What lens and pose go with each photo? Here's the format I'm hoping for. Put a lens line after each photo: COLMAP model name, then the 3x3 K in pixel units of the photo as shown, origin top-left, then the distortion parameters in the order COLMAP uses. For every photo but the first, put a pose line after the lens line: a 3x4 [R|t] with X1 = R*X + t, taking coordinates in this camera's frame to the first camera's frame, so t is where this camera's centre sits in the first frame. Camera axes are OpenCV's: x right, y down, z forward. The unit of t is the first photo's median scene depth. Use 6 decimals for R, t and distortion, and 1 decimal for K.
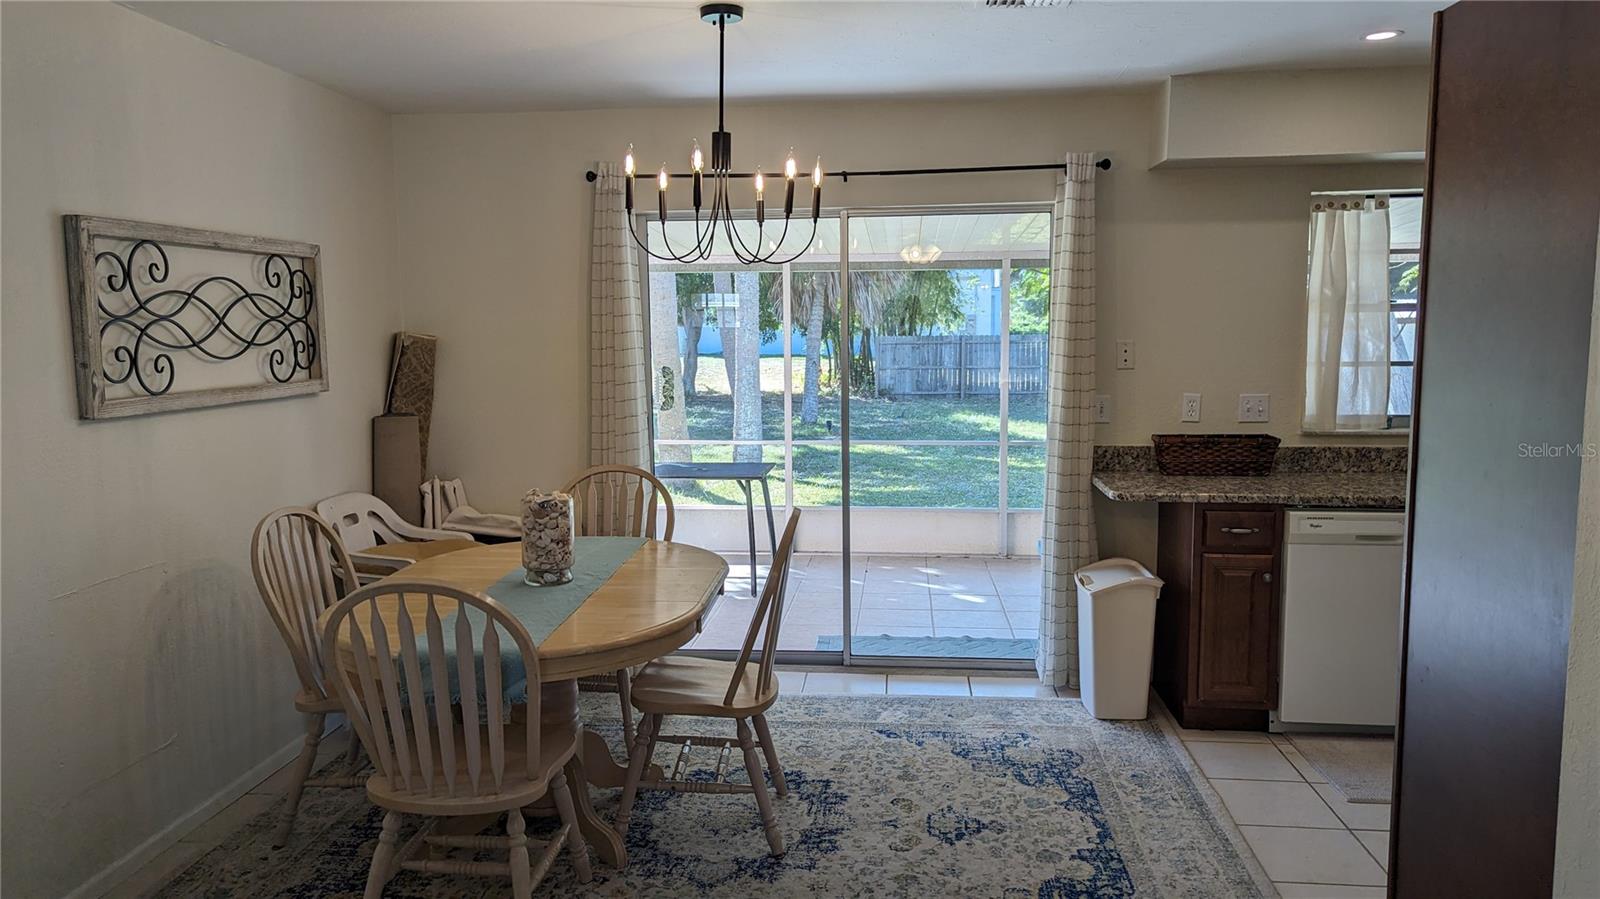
lens RADIAL K [[1133.5, 0, 800.0], [0, 1133.5, 449.5], [0, 0, 1]] dist [0.053951, -0.006584]
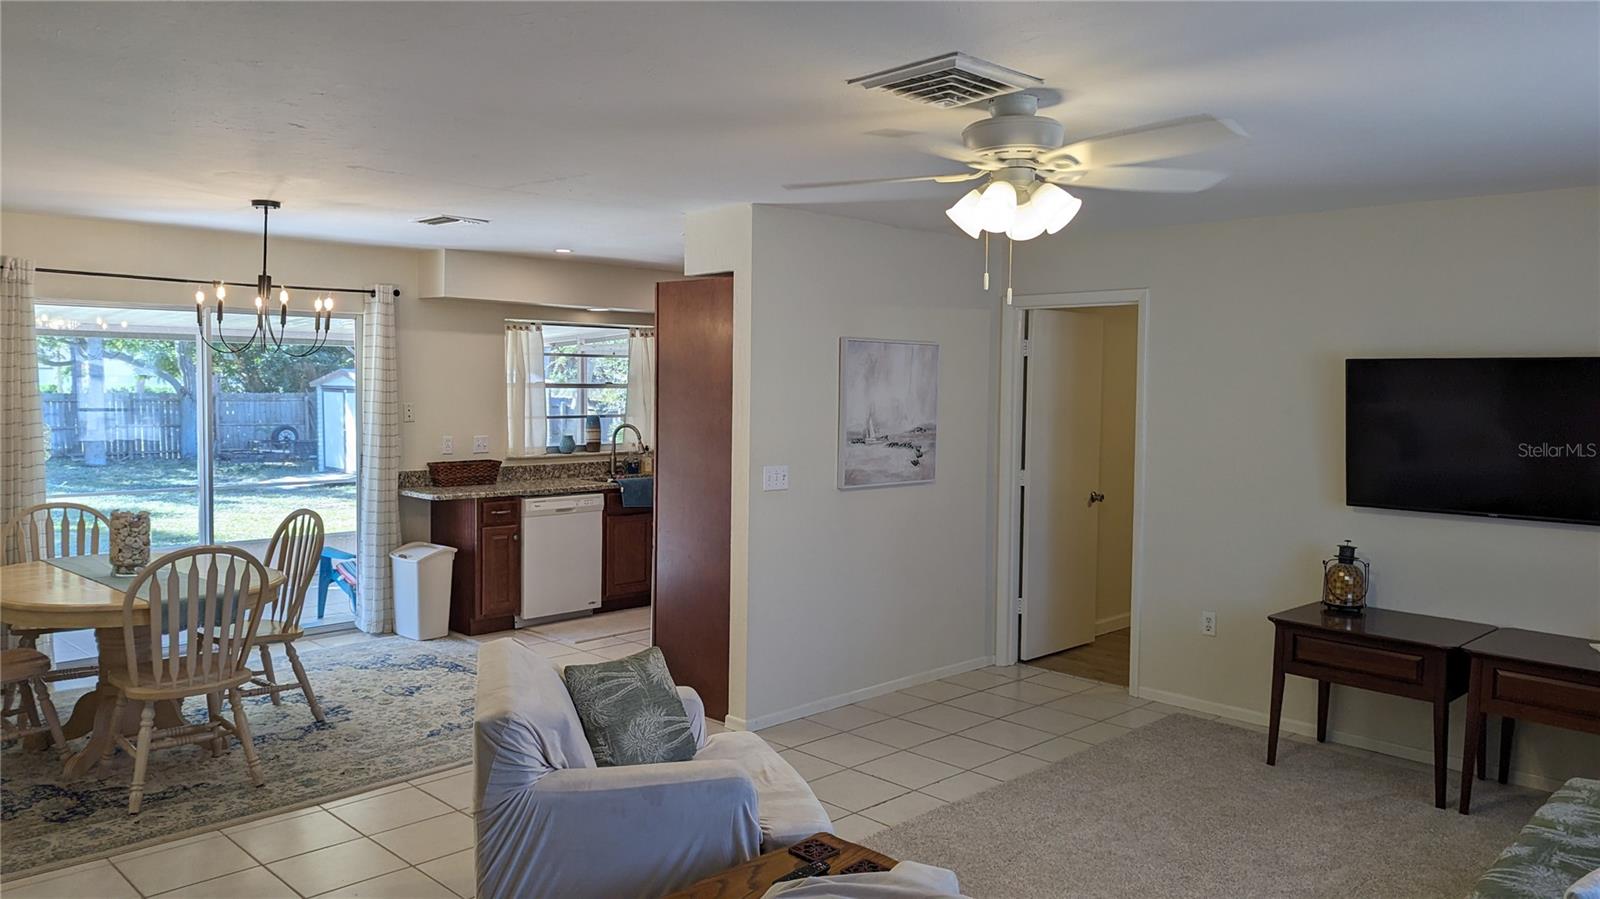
lens RADIAL K [[1137.1, 0, 810.0], [0, 1137.1, 439.2], [0, 0, 1]] dist [0.051947, -0.030461]
pose [[0.631937, -0.024435, 0.774634, -0.656801], [0.072473, 0.996986, -0.027674, 0.041374], [-0.771624, 0.073628, 0.631803, -0.468799]]
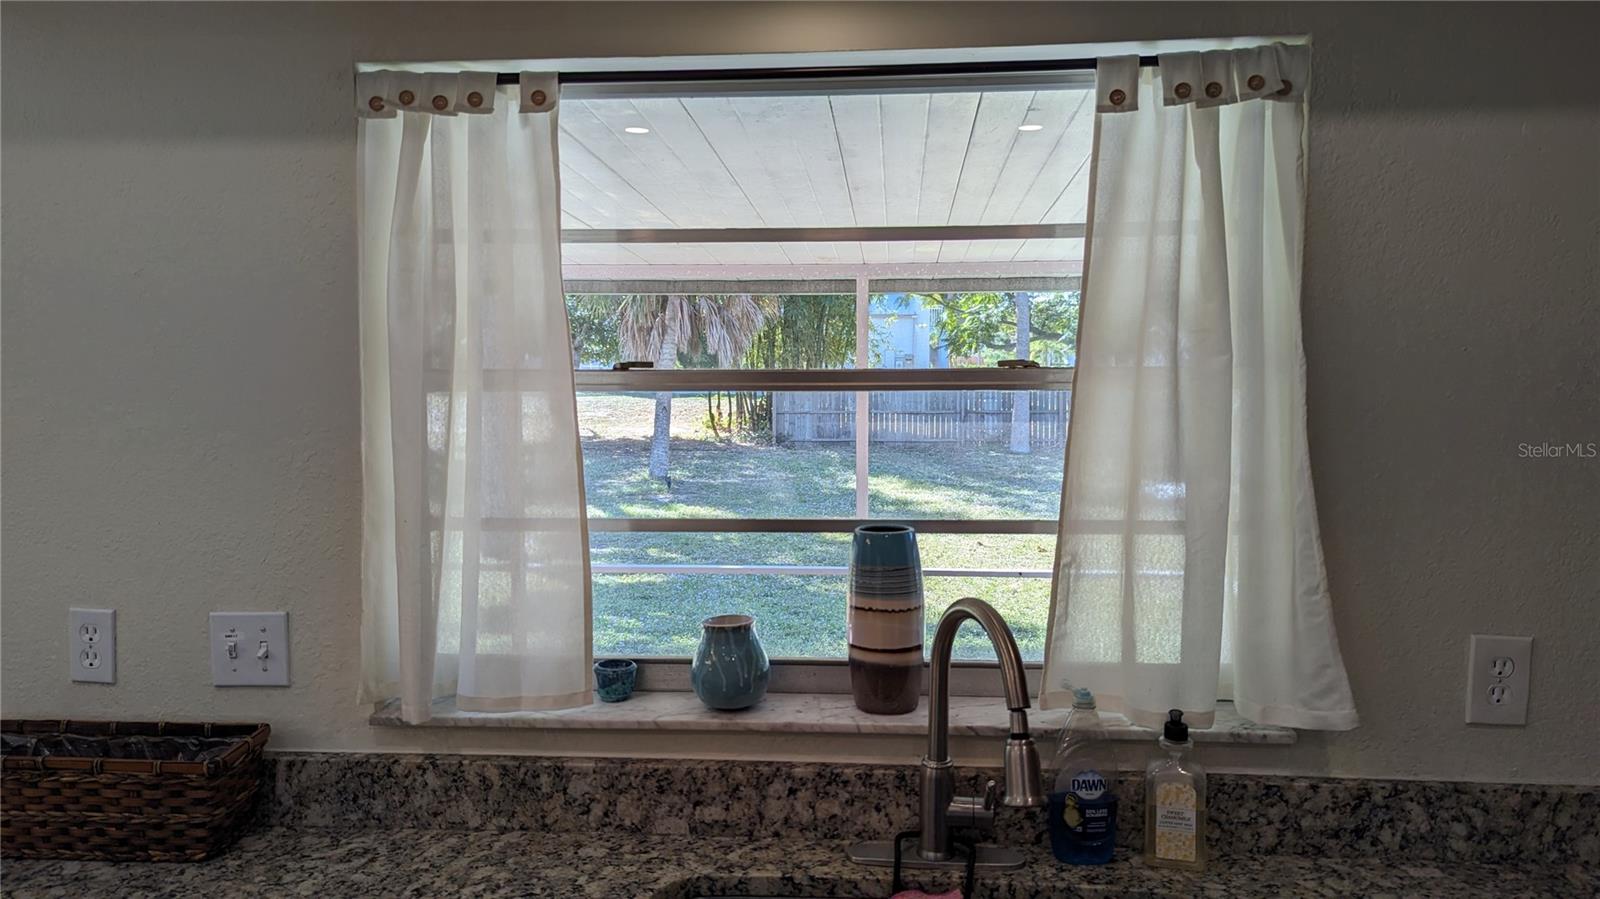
lens RADIAL K [[1119.0, 0, 797.3], [0, 1119.0, 392.9], [0, 0, 1]] dist [0.092805, -0.000362]
pose [[0.999970, 0.005690, 0.005248, 0.638248], [-0.005239, 0.996600, -0.082220, -0.097999], [-0.005698, 0.082190, 0.996600, 0.702368]]
